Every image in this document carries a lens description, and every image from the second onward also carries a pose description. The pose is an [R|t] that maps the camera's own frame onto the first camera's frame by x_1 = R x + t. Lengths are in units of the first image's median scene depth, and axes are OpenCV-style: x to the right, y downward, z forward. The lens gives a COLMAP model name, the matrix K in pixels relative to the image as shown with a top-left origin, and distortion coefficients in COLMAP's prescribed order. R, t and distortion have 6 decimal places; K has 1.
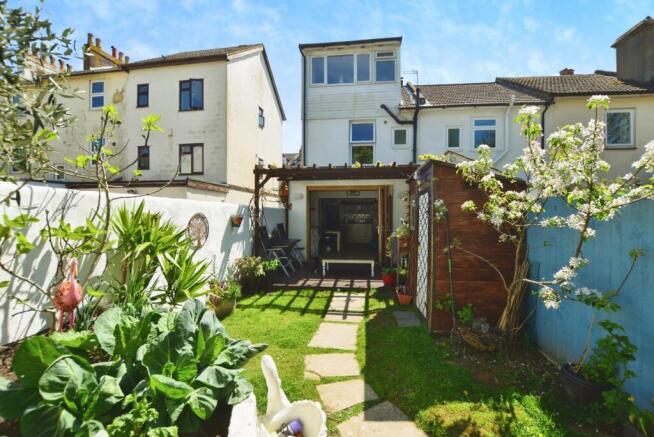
lens RADIAL K [[286.8, 0, 325.3], [0, 286.8, 220.0], [0, 0, 1]] dist [-0.026002, 0.000357]
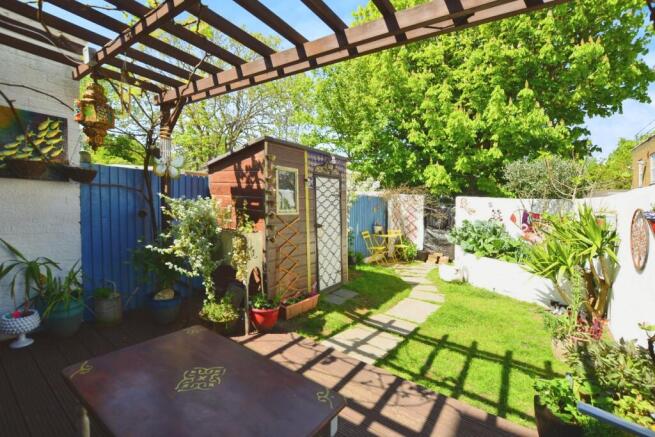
lens RADIAL K [[293.5, 0, 327.5], [0, 293.5, 218.5], [0, 0, 1]] dist [-0.026965, 0.000567]
pose [[-0.886094, -0.070983, 0.458037, -0.106663], [-0.041474, 0.996382, 0.074179, -0.012670], [-0.461646, 0.046734, -0.885833, 1.428390]]
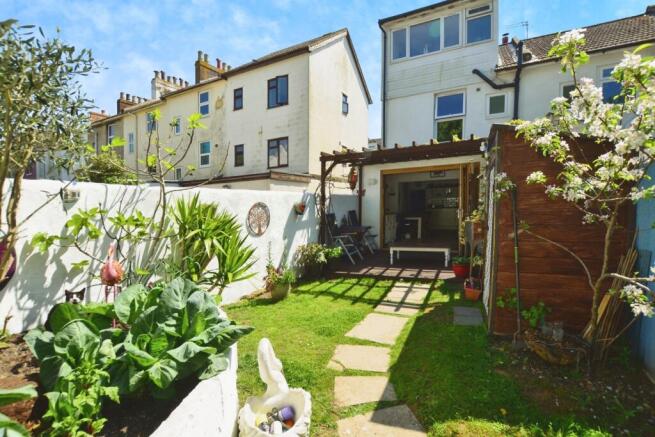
lens RADIAL K [[293.5, 0, 327.5], [0, 293.5, 218.5], [0, 0, 1]] dist [-0.026965, 0.000567]
pose [[0.949608, -0.022663, -0.312618, 0.120945], [0.033931, 0.998954, 0.030649, 0.009927], [0.311597, -0.039712, 0.949384, 0.038793]]
